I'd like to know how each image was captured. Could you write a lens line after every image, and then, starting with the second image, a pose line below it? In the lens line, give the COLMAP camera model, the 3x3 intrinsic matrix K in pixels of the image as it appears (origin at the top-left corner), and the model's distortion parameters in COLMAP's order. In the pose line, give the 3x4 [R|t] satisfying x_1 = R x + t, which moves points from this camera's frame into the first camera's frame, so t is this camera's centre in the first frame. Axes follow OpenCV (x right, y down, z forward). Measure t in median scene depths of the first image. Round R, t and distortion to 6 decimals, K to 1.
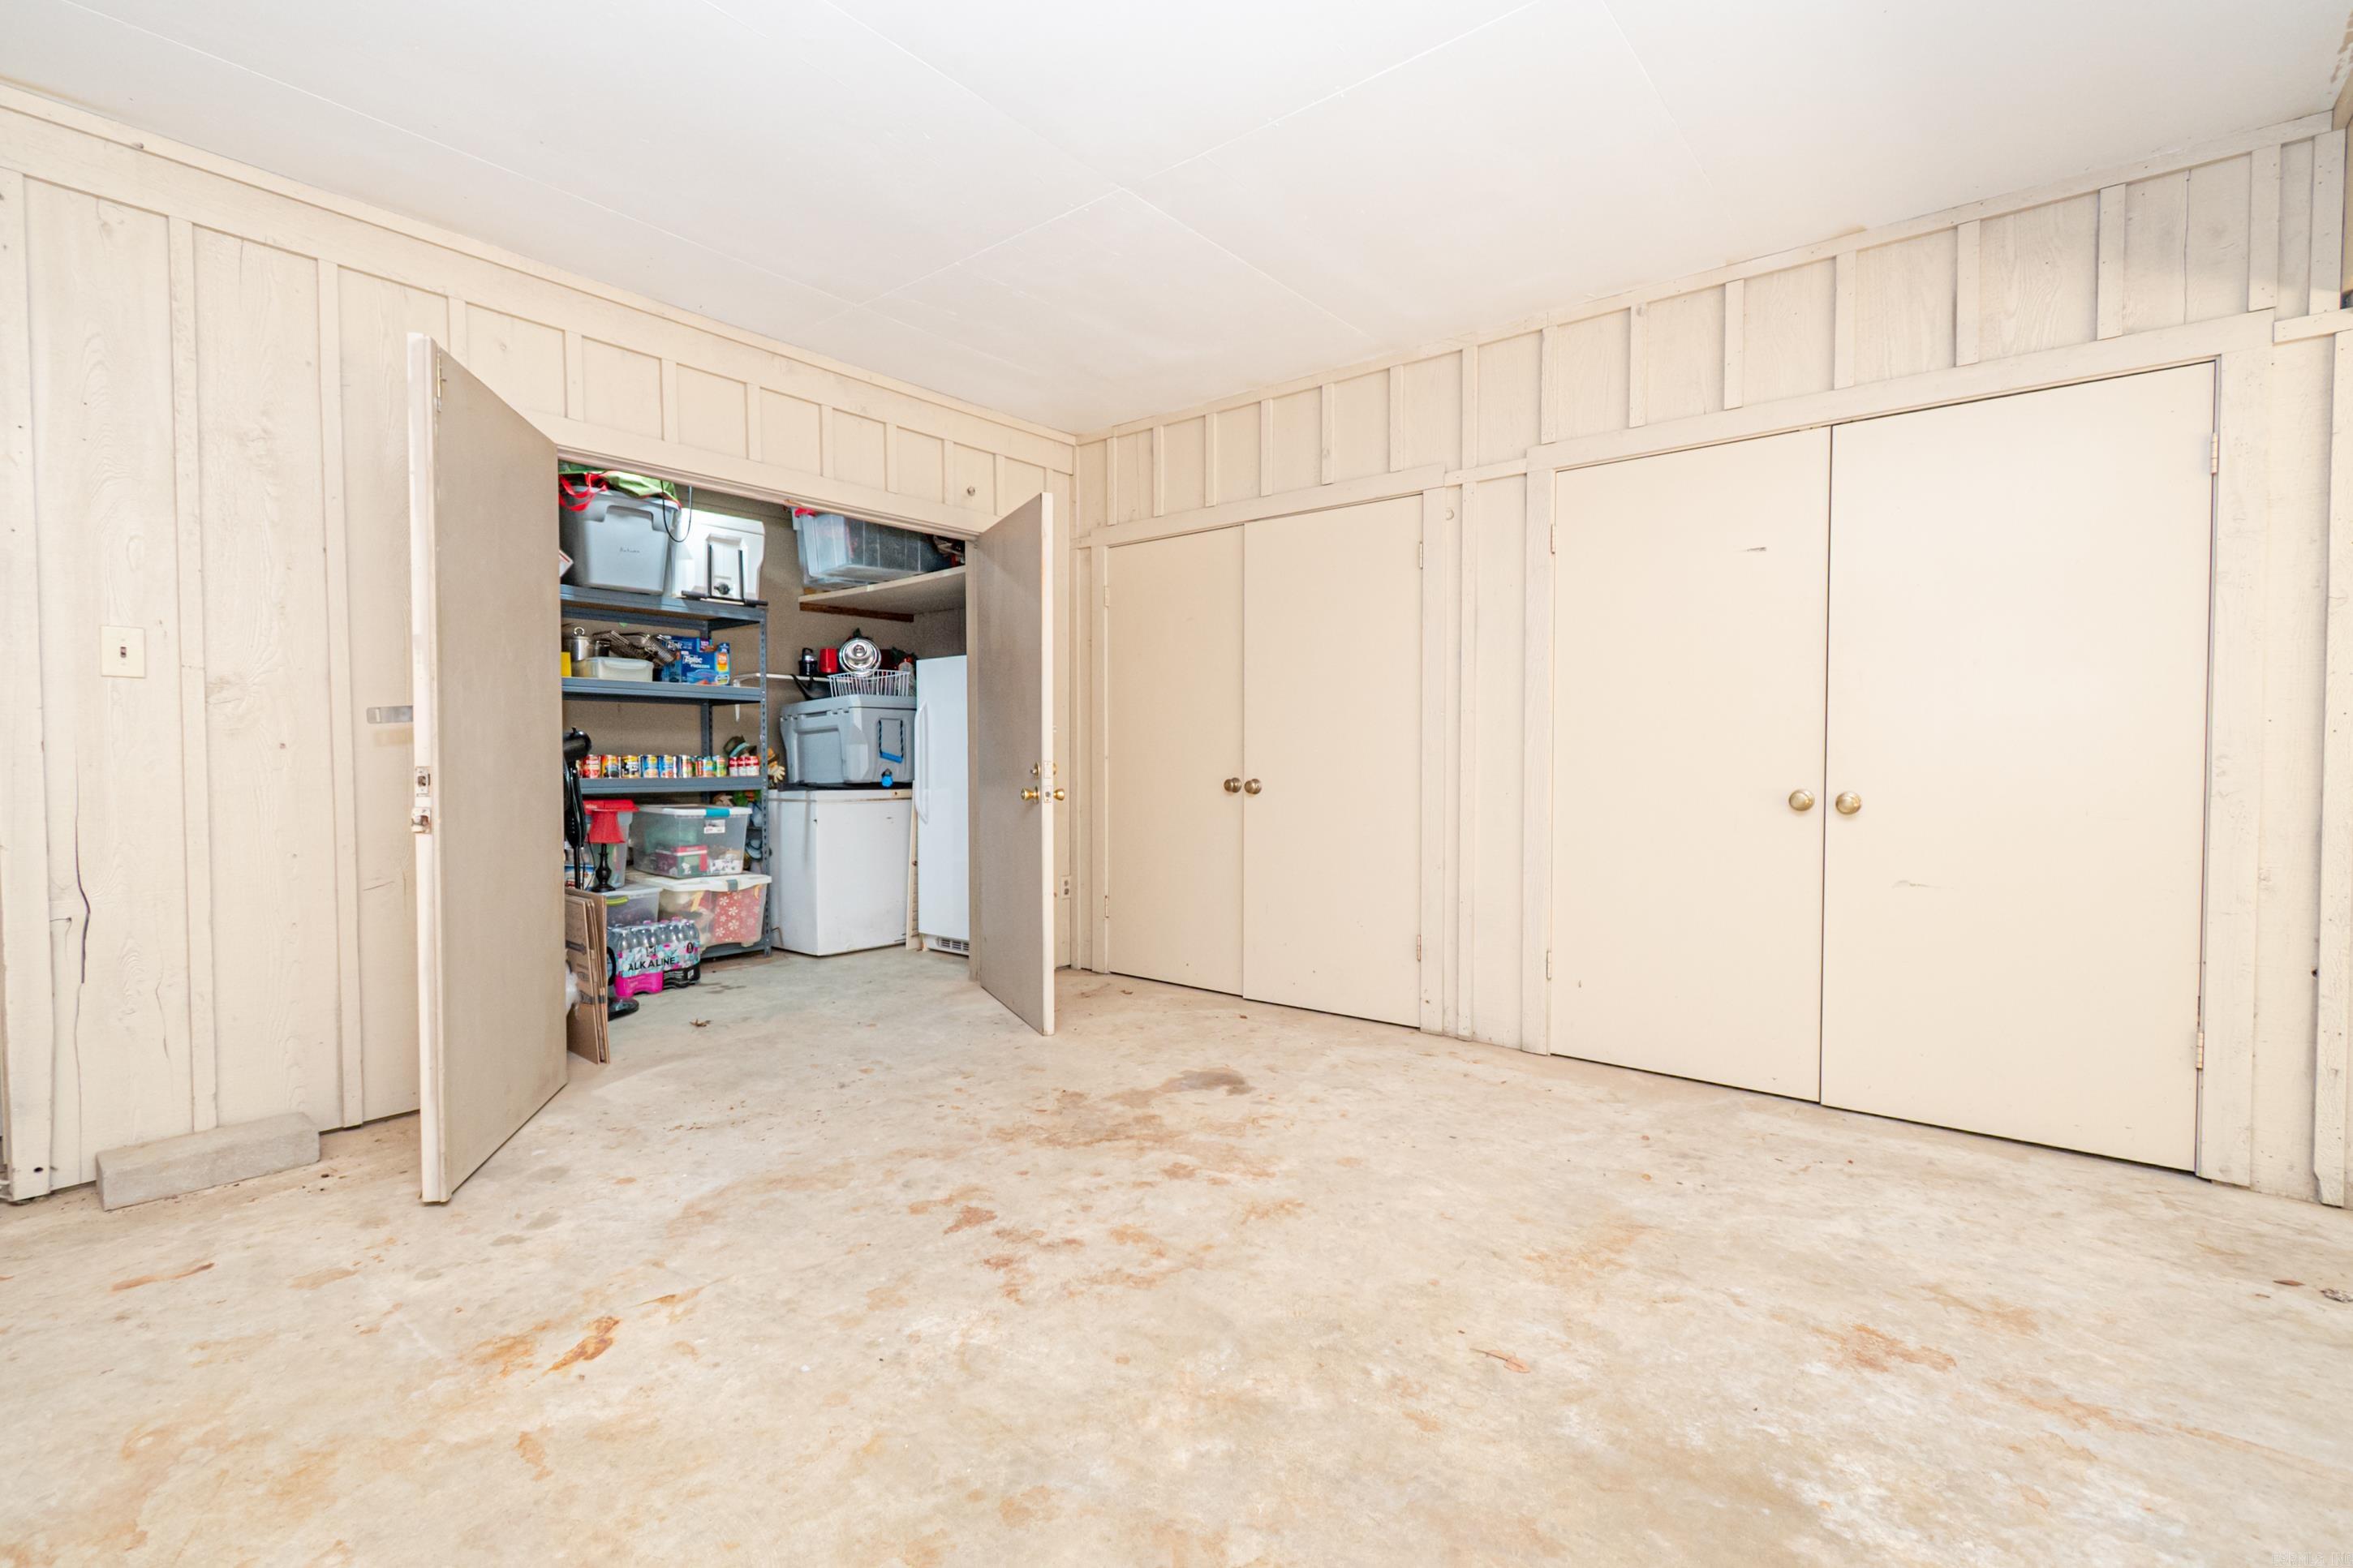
lens RADIAL K [[1054.6, 0, 1180.3], [0, 1054.6, 788.9], [0, 0, 1]] dist [0.005368, -0.001741]
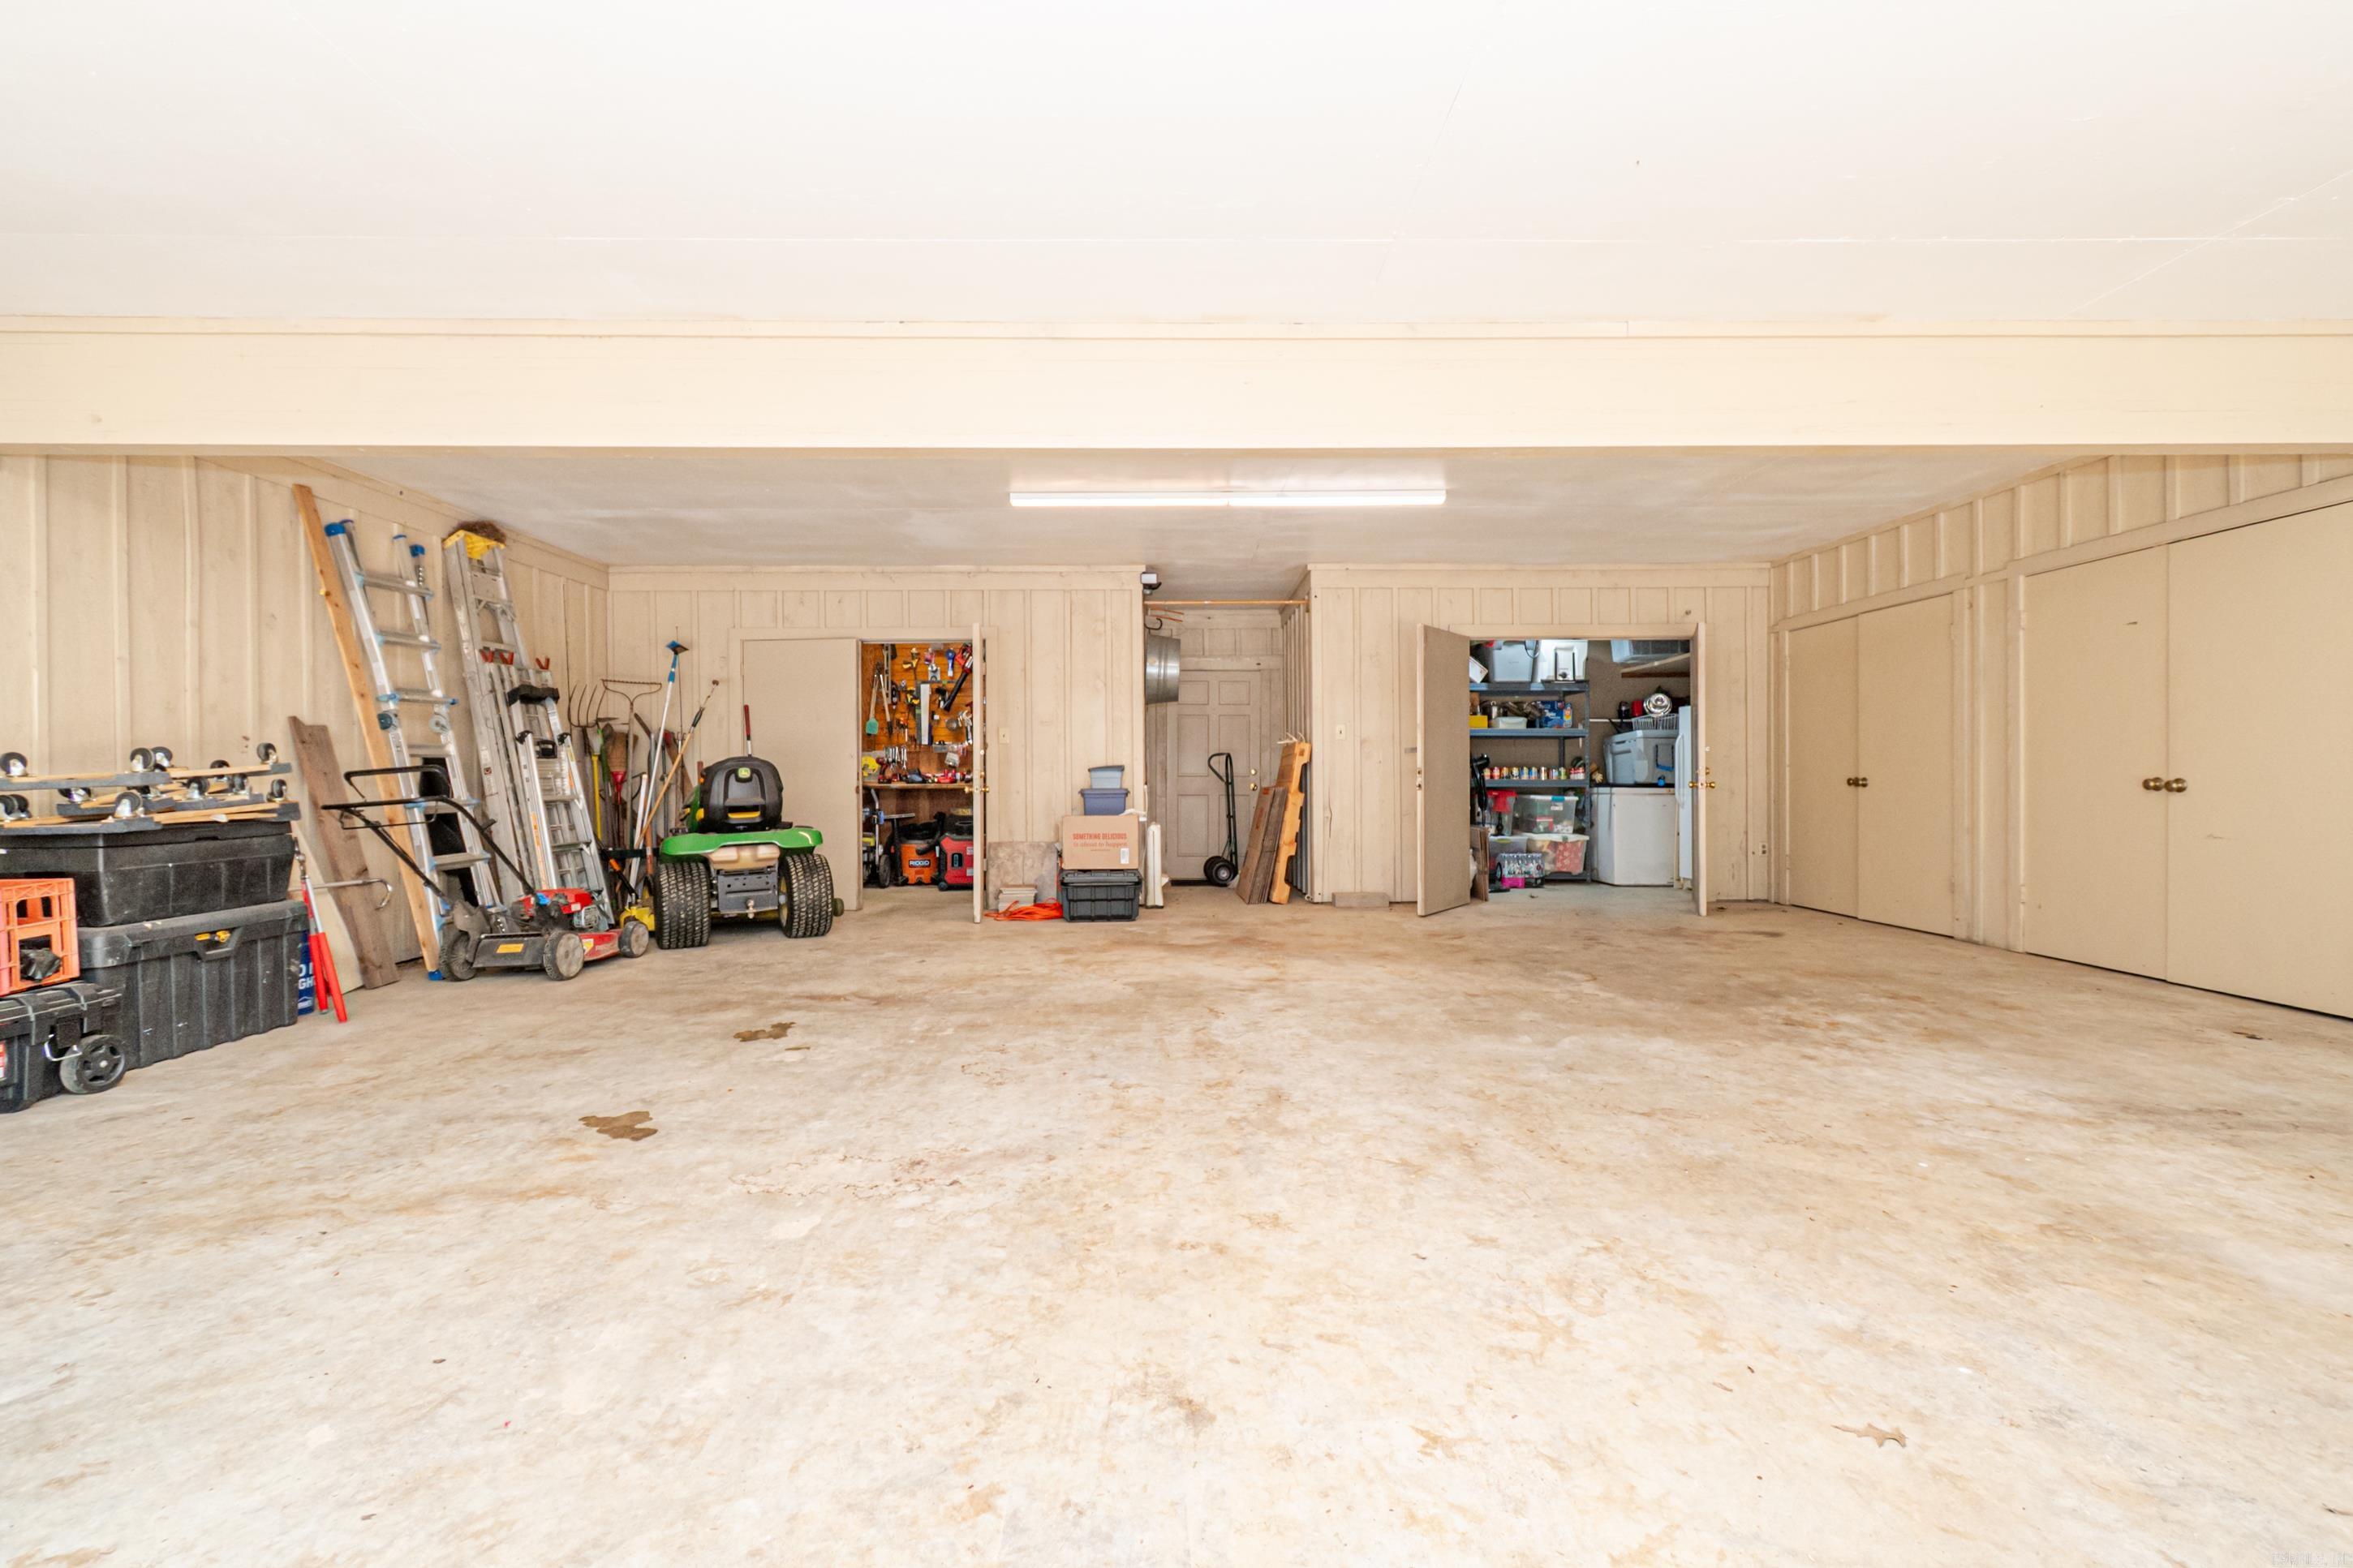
lens RADIAL K [[1054.6, 0, 1177.7], [0, 1054.6, 788.4], [0, 0, 1]] dist [0.005368, -0.001741]
pose [[0.650805, 0.004414, -0.759232, 0.519881], [-0.021018, 0.999705, -0.012205, 0.041265], [0.758954, 0.023901, 0.650706, -0.686628]]
